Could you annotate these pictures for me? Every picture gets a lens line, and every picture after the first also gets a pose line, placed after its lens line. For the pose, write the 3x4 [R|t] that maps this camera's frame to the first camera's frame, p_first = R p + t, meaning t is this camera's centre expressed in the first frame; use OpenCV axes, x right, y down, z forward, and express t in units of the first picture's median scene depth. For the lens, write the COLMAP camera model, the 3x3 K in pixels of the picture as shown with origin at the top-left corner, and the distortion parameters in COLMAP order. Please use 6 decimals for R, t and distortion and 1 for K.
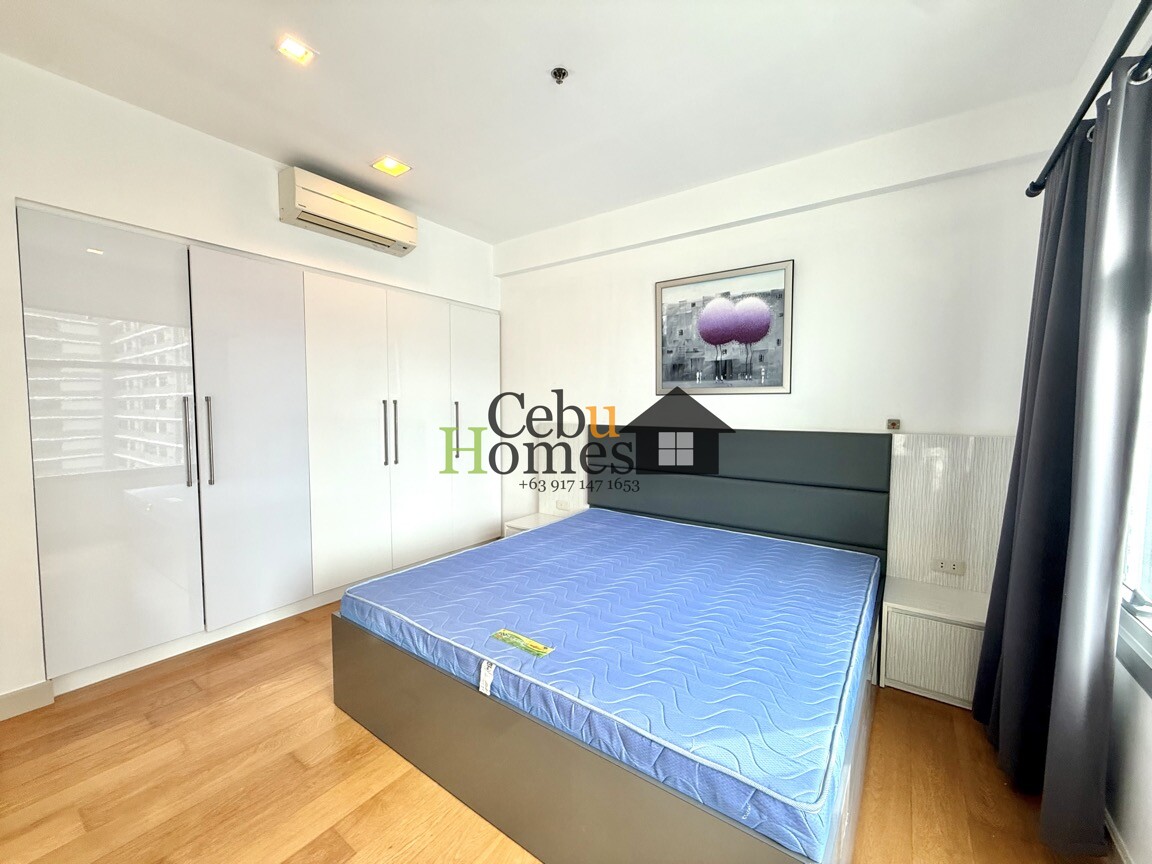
lens RADIAL K [[460.7, 0, 578.5], [0, 460.7, 433.8], [0, 0, 1]] dist [-0.000254, 0.000009]
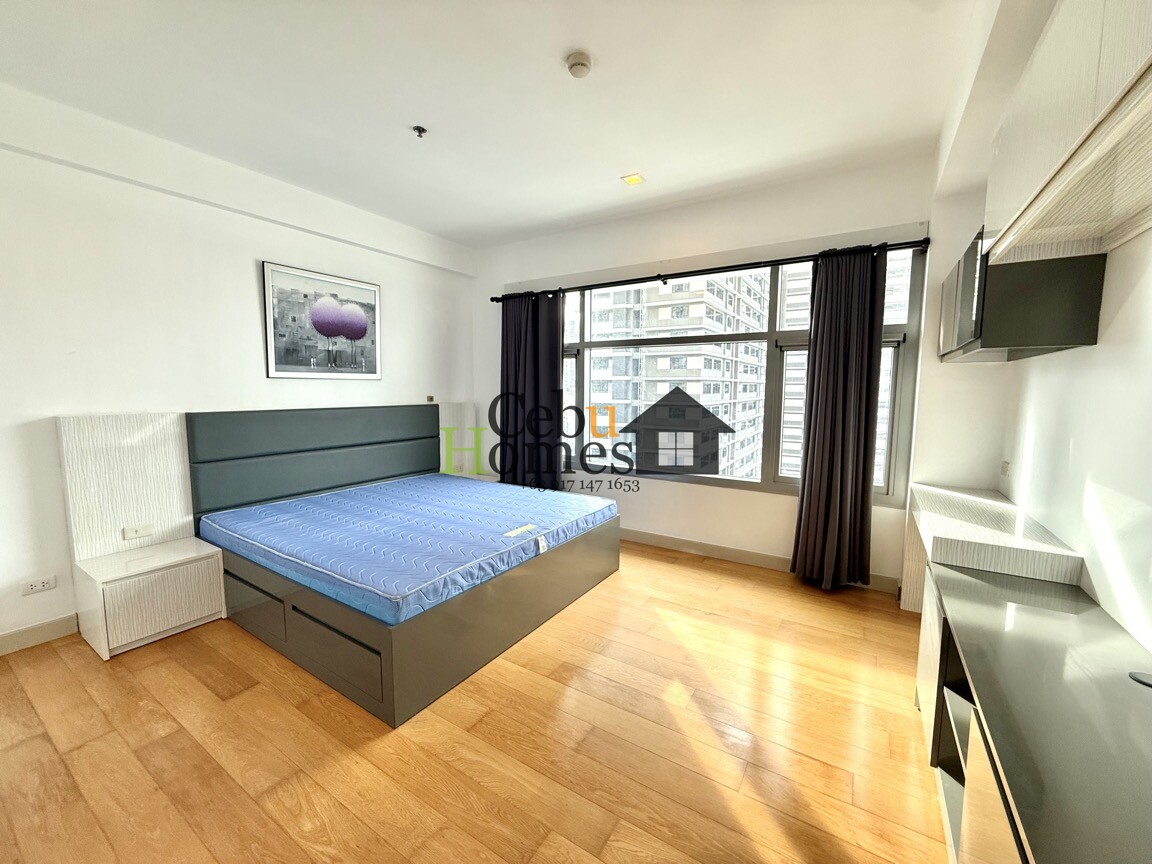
lens RADIAL K [[460.7, 0, 573.0], [0, 460.7, 431.2], [0, 0, 1]] dist [-0.000254, 0.000009]
pose [[-0.051570, -0.096683, 0.993978, -0.940035], [0.059006, 0.993269, 0.099675, -0.034521], [-0.996925, 0.063791, -0.045518, 0.457188]]
